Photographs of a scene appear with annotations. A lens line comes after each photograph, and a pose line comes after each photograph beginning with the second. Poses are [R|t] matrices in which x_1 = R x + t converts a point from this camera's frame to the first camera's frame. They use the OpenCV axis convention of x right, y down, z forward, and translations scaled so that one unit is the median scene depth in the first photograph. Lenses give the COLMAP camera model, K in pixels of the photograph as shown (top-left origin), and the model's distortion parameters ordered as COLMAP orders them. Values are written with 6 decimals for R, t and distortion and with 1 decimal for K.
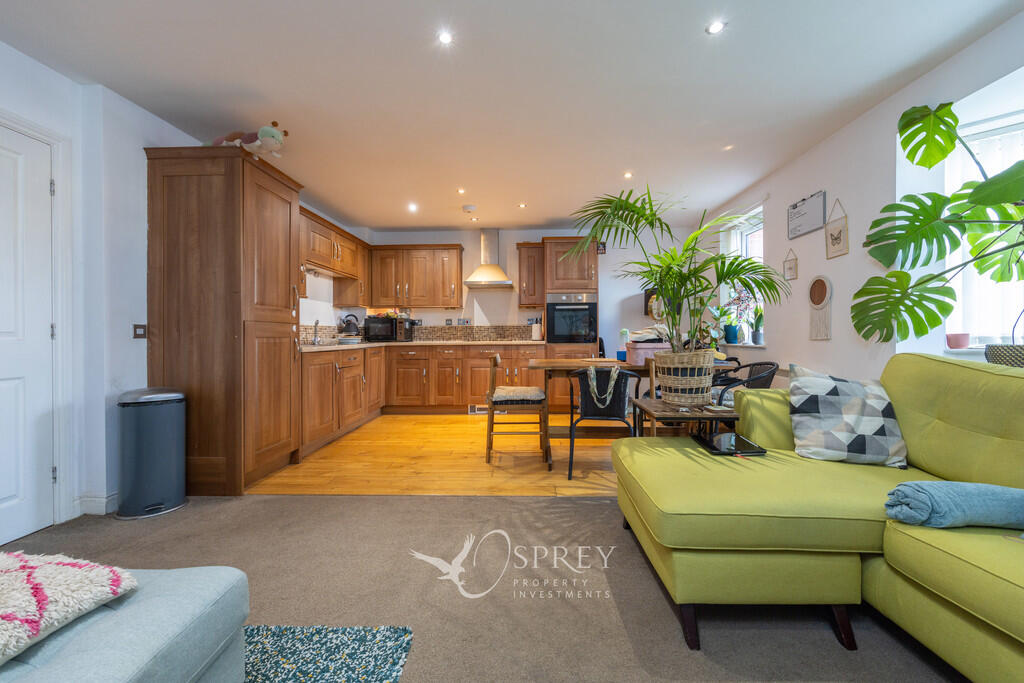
lens RADIAL K [[398.8, 0, 501.2], [0, 398.8, 336.5], [0, 0, 1]] dist [-0.000738, -0.000107]
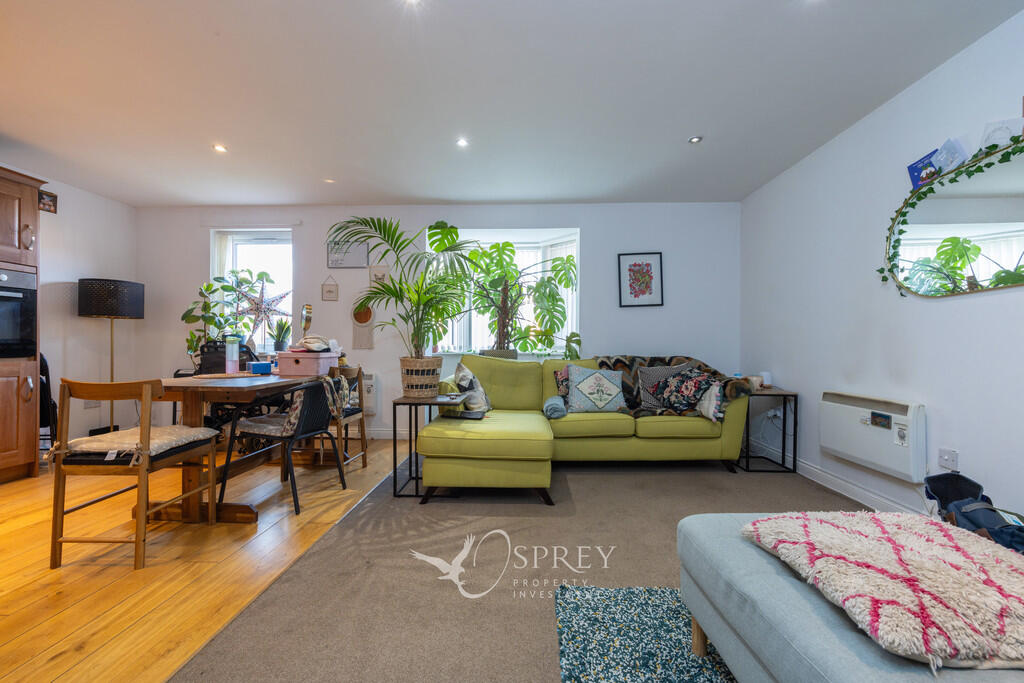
lens RADIAL K [[420.8, 0, 506.4], [0, 420.8, 345.4], [0, 0, 1]] dist [0.001357, 0.000307]
pose [[0.023581, 0.007627, 0.999693, -0.368991], [0.002737, 0.999967, -0.007693, 0.004931], [-0.999718, 0.002918, 0.023560, 0.276636]]
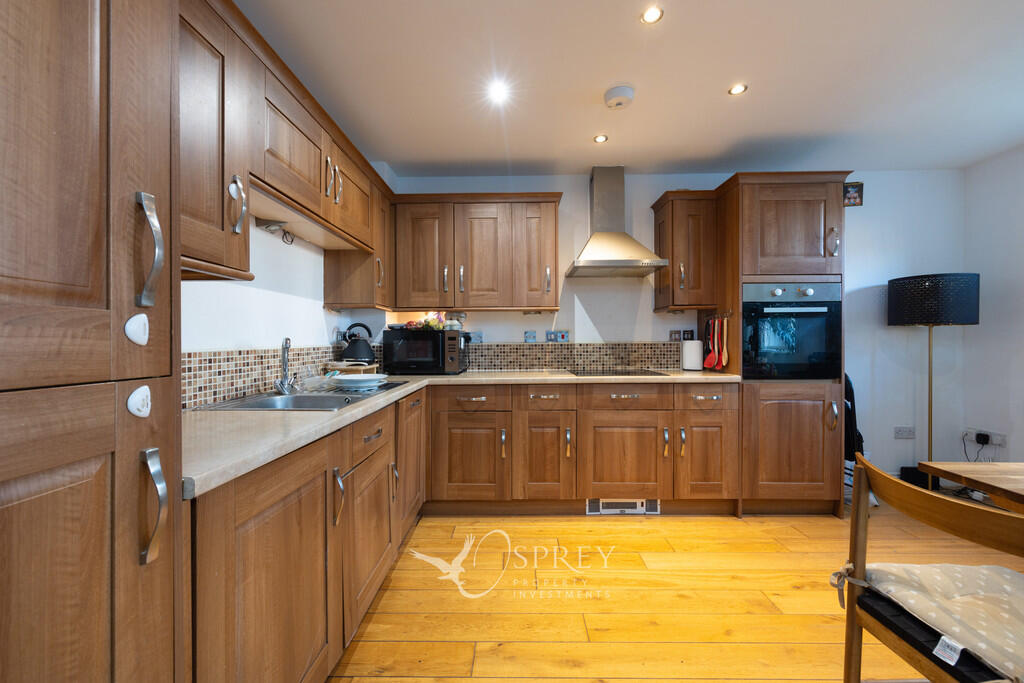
lens RADIAL K [[420.8, 0, 506.4], [0, 420.8, 345.4], [0, 0, 1]] dist [0.001357, 0.000307]
pose [[0.999888, 0.001126, 0.014922, -0.195822], [-0.001193, 0.999989, 0.004504, -0.029495], [-0.014917, -0.004522, 0.999879, 0.456890]]
